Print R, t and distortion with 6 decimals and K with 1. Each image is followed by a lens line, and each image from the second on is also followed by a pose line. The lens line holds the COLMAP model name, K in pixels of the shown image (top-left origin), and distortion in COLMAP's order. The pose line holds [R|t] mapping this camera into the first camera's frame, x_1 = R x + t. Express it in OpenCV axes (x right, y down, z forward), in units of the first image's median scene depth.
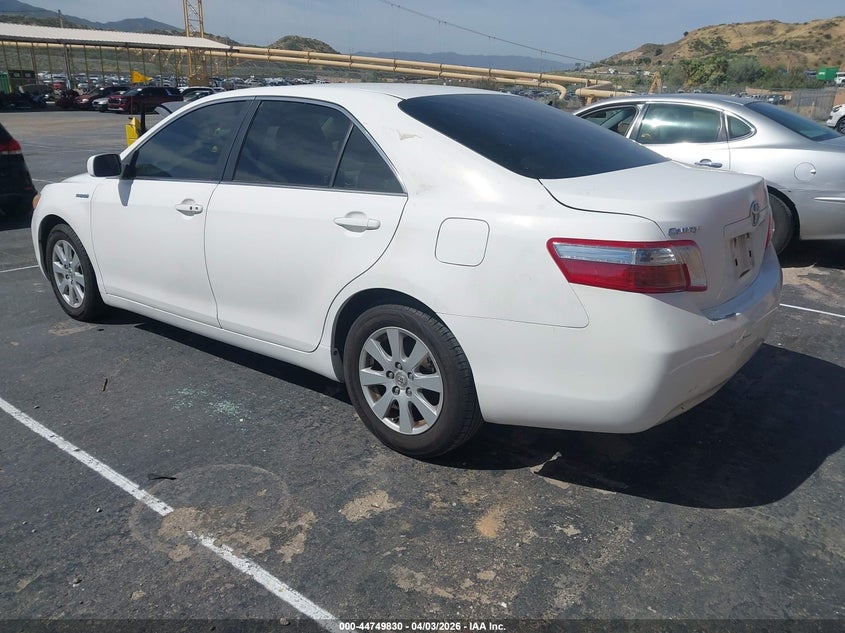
lens RADIAL K [[688.5, 0, 418.4], [0, 688.5, 316.1], [0, 0, 1]] dist [0.053231, 0.002094]
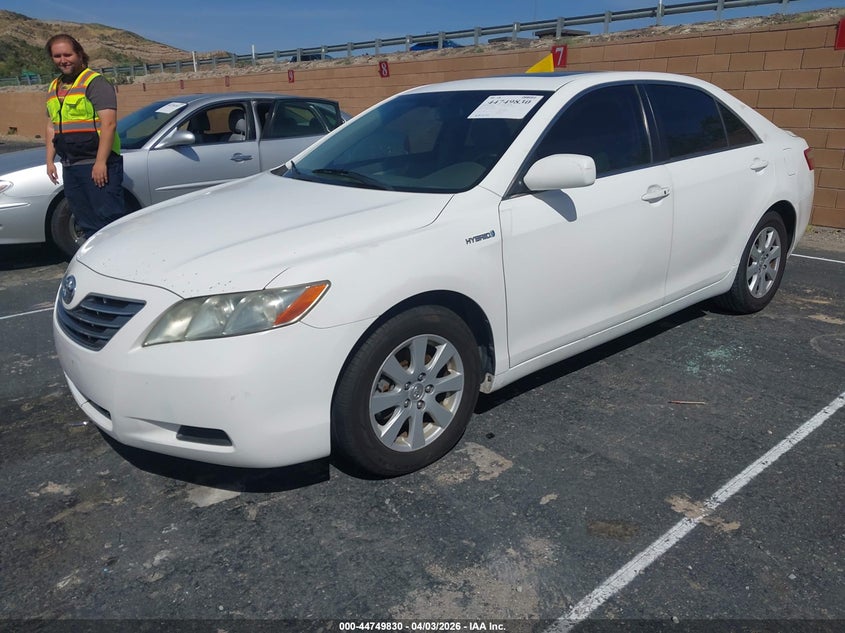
lens RADIAL K [[688.5, 0, 418.4], [0, 688.5, 316.1], [0, 0, 1]] dist [0.053231, 0.002094]
pose [[0.112567, -0.279330, 0.953574, -1.278820], [0.295222, 0.925740, 0.236326, -0.310666], [-0.948774, 0.254914, 0.186672, 1.126999]]
